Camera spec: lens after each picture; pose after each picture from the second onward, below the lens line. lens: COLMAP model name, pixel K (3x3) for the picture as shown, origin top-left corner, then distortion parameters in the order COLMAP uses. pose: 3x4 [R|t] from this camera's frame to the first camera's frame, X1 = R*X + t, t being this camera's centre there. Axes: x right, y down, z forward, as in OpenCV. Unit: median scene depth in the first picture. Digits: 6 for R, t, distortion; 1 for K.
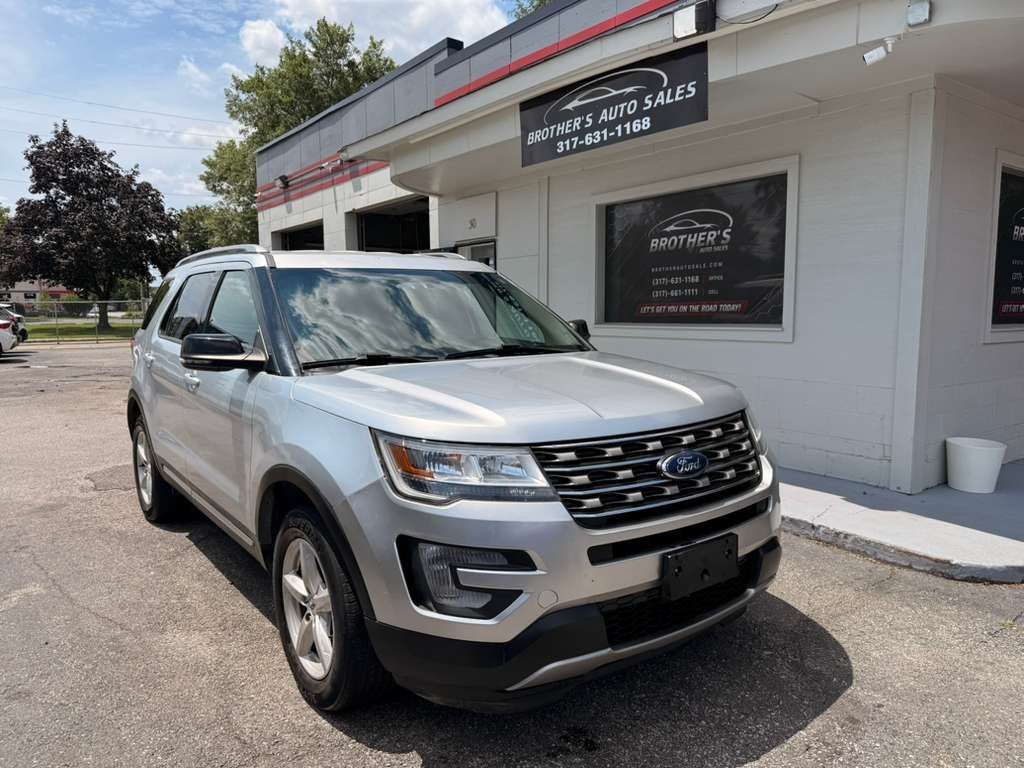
lens RADIAL K [[725.7, 0, 514.3], [0, 725.7, 392.6], [0, 0, 1]] dist [0.017580, -0.027304]
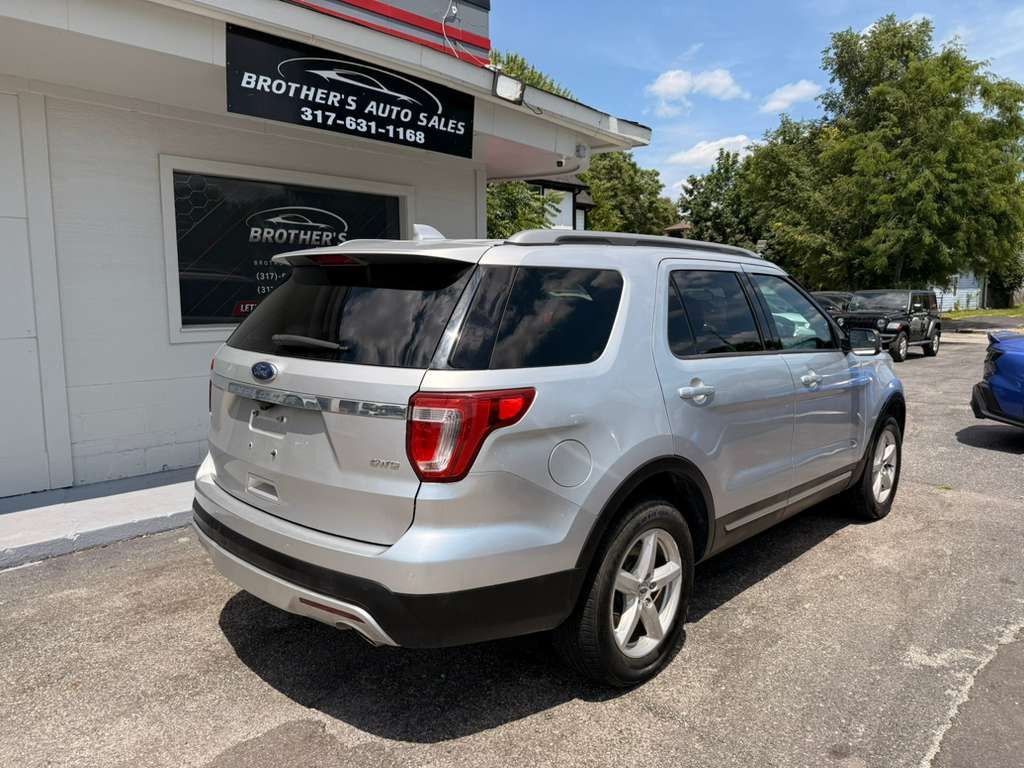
lens RADIAL K [[725.7, 0, 520.5], [0, 725.7, 380.5], [0, 0, 1]] dist [0.017580, -0.027304]
pose [[-0.169668, -0.112526, 0.979056, -0.916635], [0.114388, 0.984496, 0.132974, -0.133590], [-0.978840, 0.134553, -0.154166, 1.029434]]
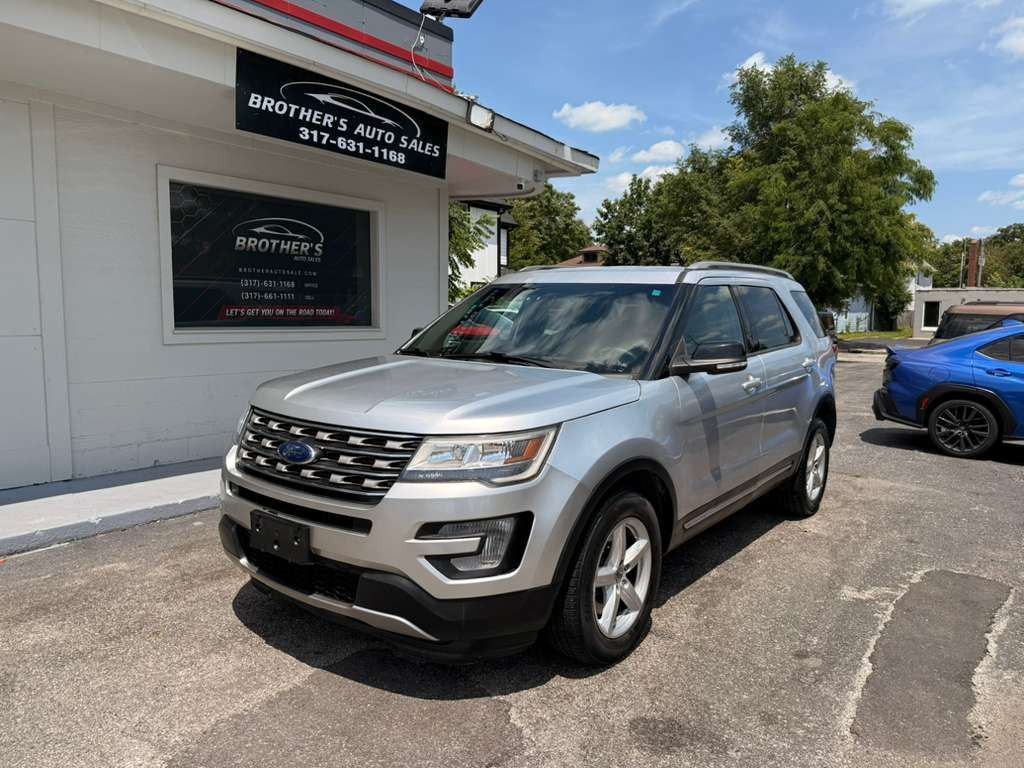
lens RADIAL K [[725.7, 0, 517.1], [0, 725.7, 390.9], [0, 0, 1]] dist [0.017580, -0.027304]
pose [[-0.281903, -0.103139, 0.953883, -1.002555], [0.095241, 0.986286, 0.134790, -0.132407], [-0.954704, 0.128847, -0.268214, 1.141556]]
